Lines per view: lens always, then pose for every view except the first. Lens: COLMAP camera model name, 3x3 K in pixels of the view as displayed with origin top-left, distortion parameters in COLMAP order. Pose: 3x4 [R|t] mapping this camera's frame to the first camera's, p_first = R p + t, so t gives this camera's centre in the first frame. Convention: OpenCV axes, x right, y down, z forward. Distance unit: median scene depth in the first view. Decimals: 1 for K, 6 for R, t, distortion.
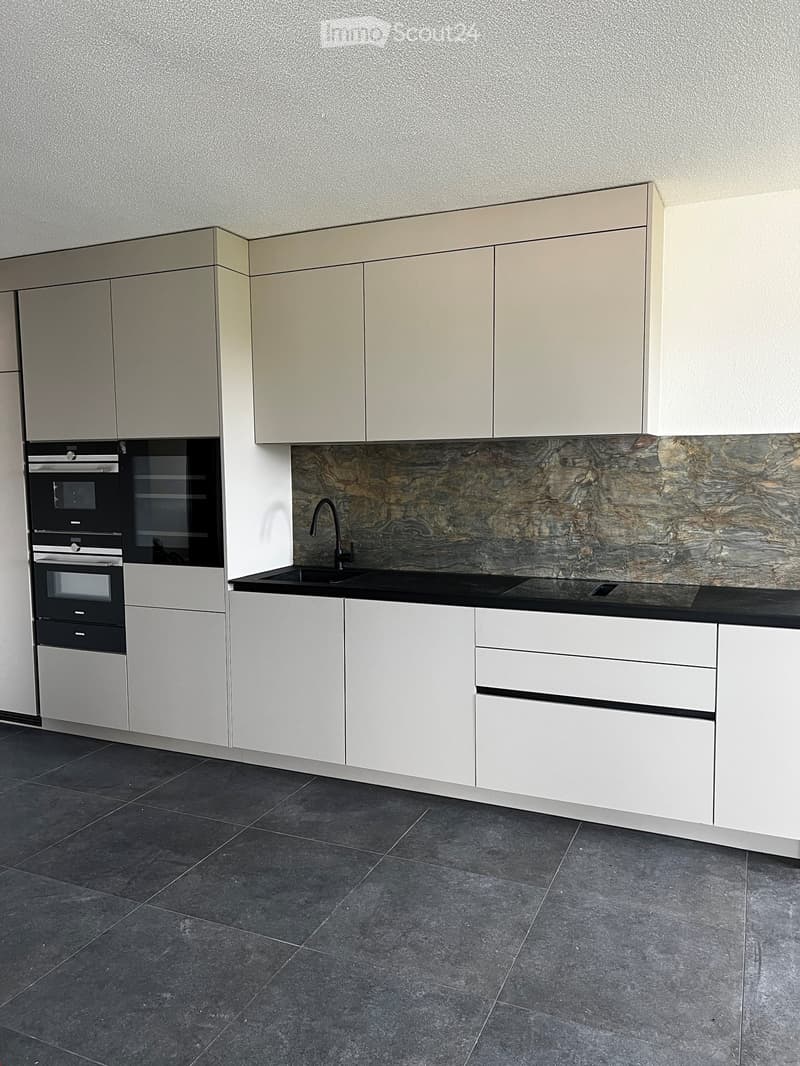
lens RADIAL K [[808.9, 0, 394.8], [0, 808.9, 540.7], [0, 0, 1]] dist [0.073538, -0.072496]
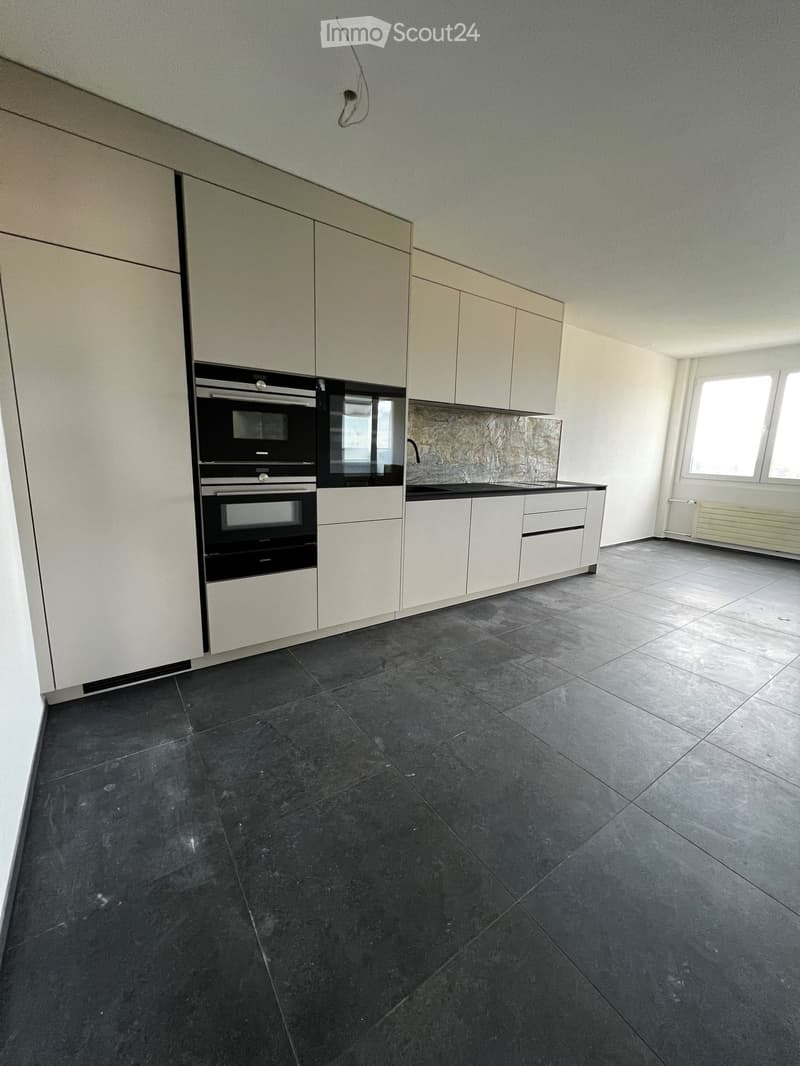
lens RADIAL K [[423.7, 0, 402.2], [0, 423.7, 531.6], [0, 0, 1]] dist [-0.002720, -0.000419]
pose [[0.504916, -0.141829, 0.851437, -0.804393], [0.047160, 0.989468, 0.136854, 0.011246], [-0.861879, -0.028946, 0.506286, 0.604082]]
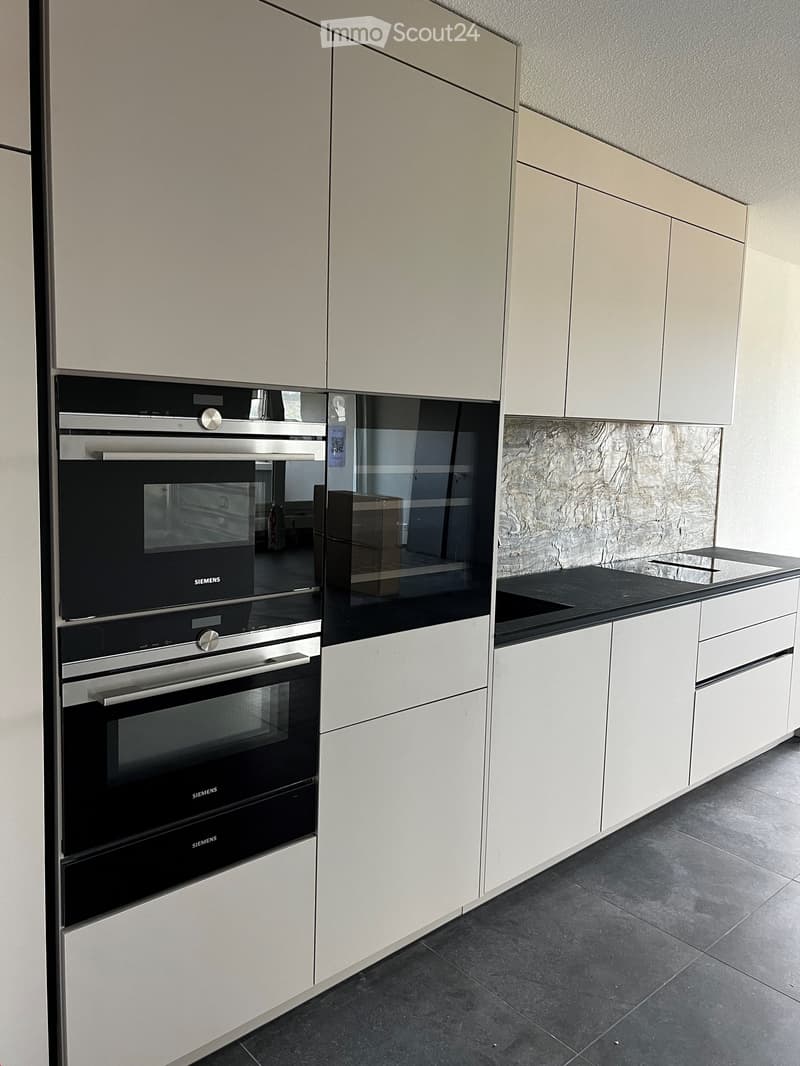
lens RADIAL K [[808.9, 0, 394.9], [0, 808.9, 527.5], [0, 0, 1]] dist [0.073538, -0.072496]
pose [[0.400357, -0.087500, 0.912172, -0.760983], [0.053528, 0.995964, 0.072044, -0.077361], [-0.914794, 0.019984, 0.403425, 0.781110]]
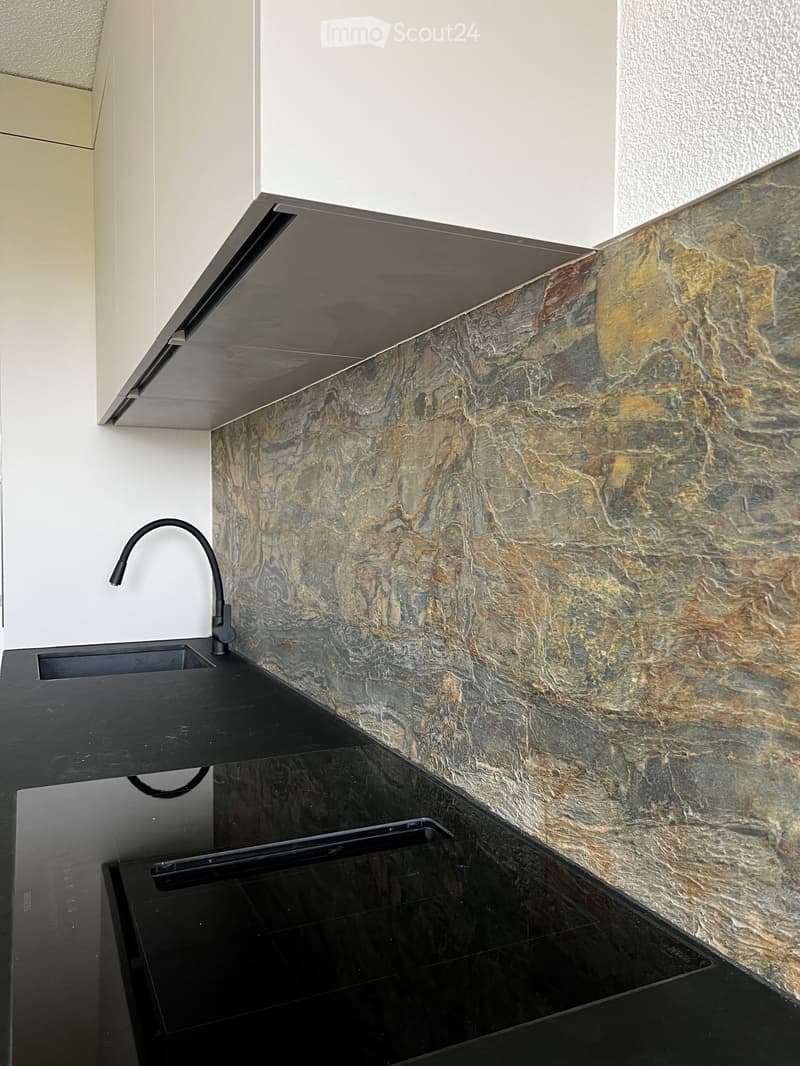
lens RADIAL K [[808.9, 0, 396.5], [0, 808.9, 535.8], [0, 0, 1]] dist [0.073538, -0.072496]
pose [[0.758233, 0.023785, -0.651549, 0.383363], [-0.069334, 0.996609, -0.044305, -0.027469], [0.648286, 0.078768, 0.757312, 0.694971]]
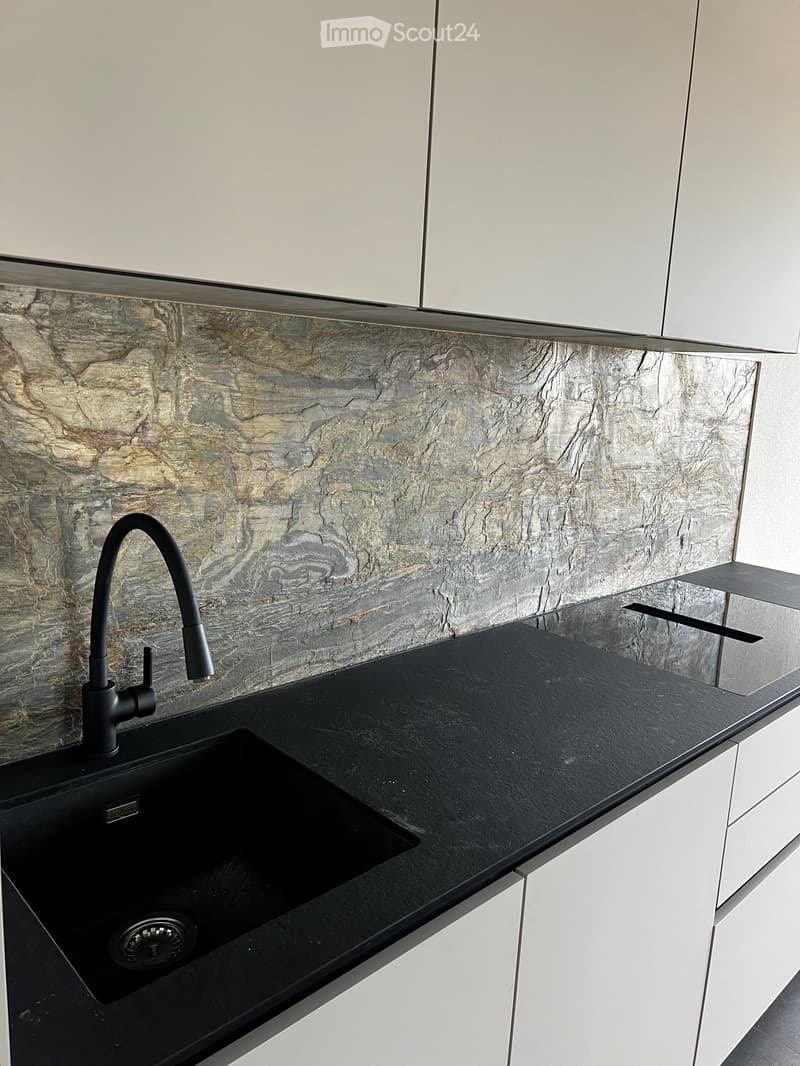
lens RADIAL K [[808.9, 0, 395.8], [0, 808.9, 536.7], [0, 0, 1]] dist [0.073538, -0.072496]
pose [[0.373550, -0.158172, 0.914025, -0.291864], [0.032503, 0.986982, 0.157514, -0.083240], [-0.927040, -0.029130, 0.373828, 0.838776]]
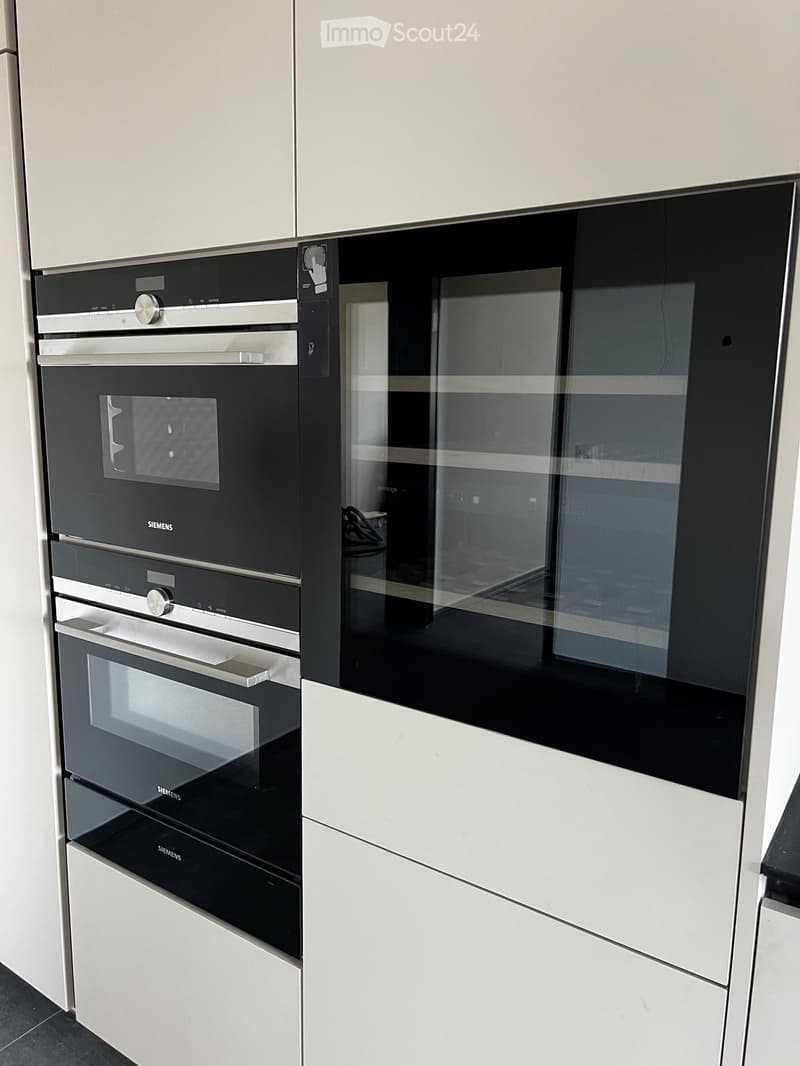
lens RADIAL K [[808.9, 0, 378.7], [0, 808.9, 540.0], [0, 0, 1]] dist [0.073538, -0.072496]
pose [[0.981378, 0.053575, -0.184463, -0.259565], [-0.036808, 0.994971, 0.093156, -0.051947], [0.188527, -0.084631, 0.978415, 0.737225]]
